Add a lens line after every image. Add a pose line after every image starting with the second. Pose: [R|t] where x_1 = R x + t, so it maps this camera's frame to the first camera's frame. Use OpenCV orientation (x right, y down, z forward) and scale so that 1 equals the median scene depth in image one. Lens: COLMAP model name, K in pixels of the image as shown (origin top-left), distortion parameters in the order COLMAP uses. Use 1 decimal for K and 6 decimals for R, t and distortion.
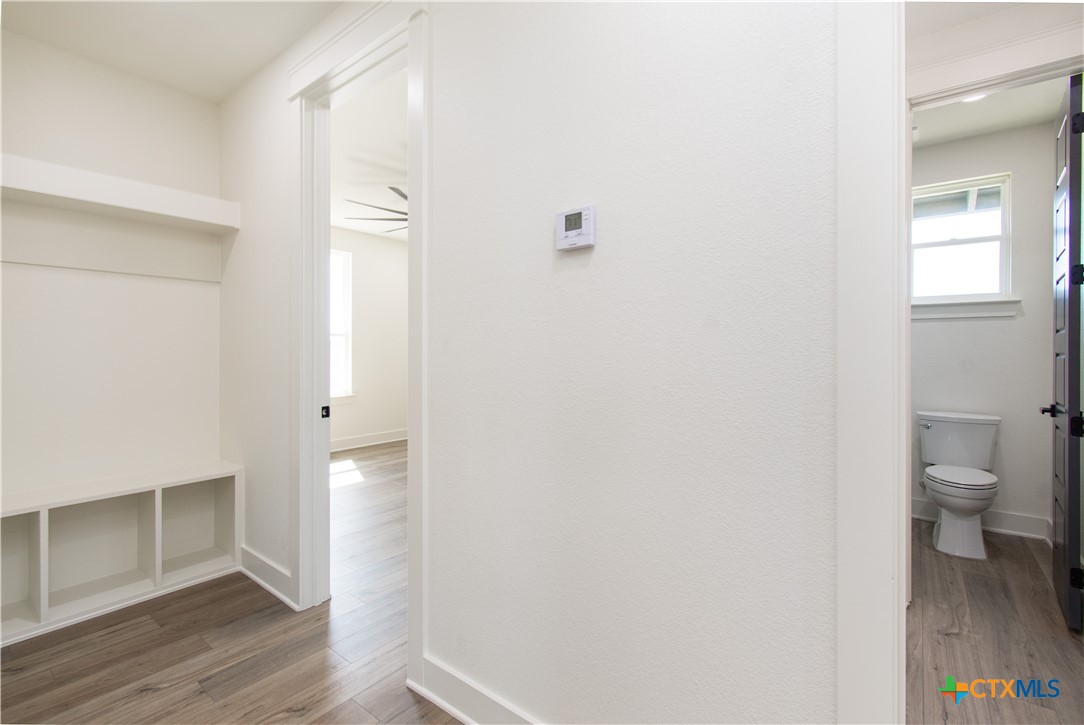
lens RADIAL K [[478.7, 0, 545.6], [0, 478.7, 355.2], [0, 0, 1]] dist [0.005021, -0.000861]
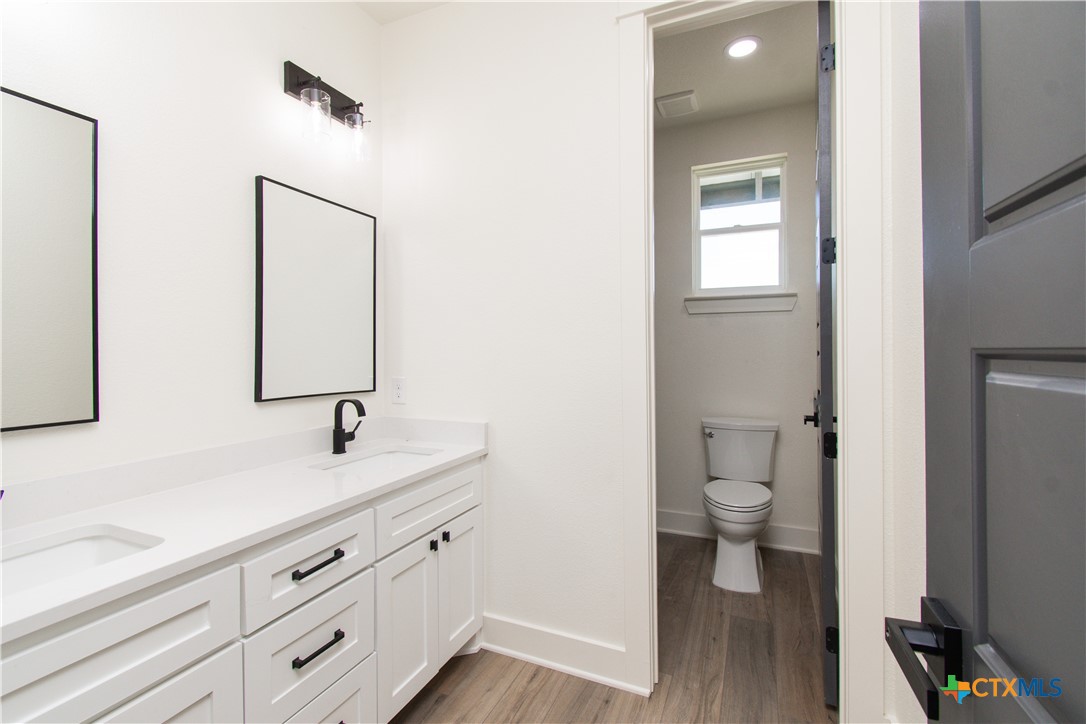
lens RADIAL K [[480.9, 0, 541.0], [0, 480.9, 350.6], [0, 0, 1]] dist [0.004040, -0.000531]
pose [[0.972278, -0.006396, 0.233741, 0.329644], [0.008521, 0.999931, -0.008083, -0.001789], [-0.233674, 0.009850, 0.972265, 0.245813]]
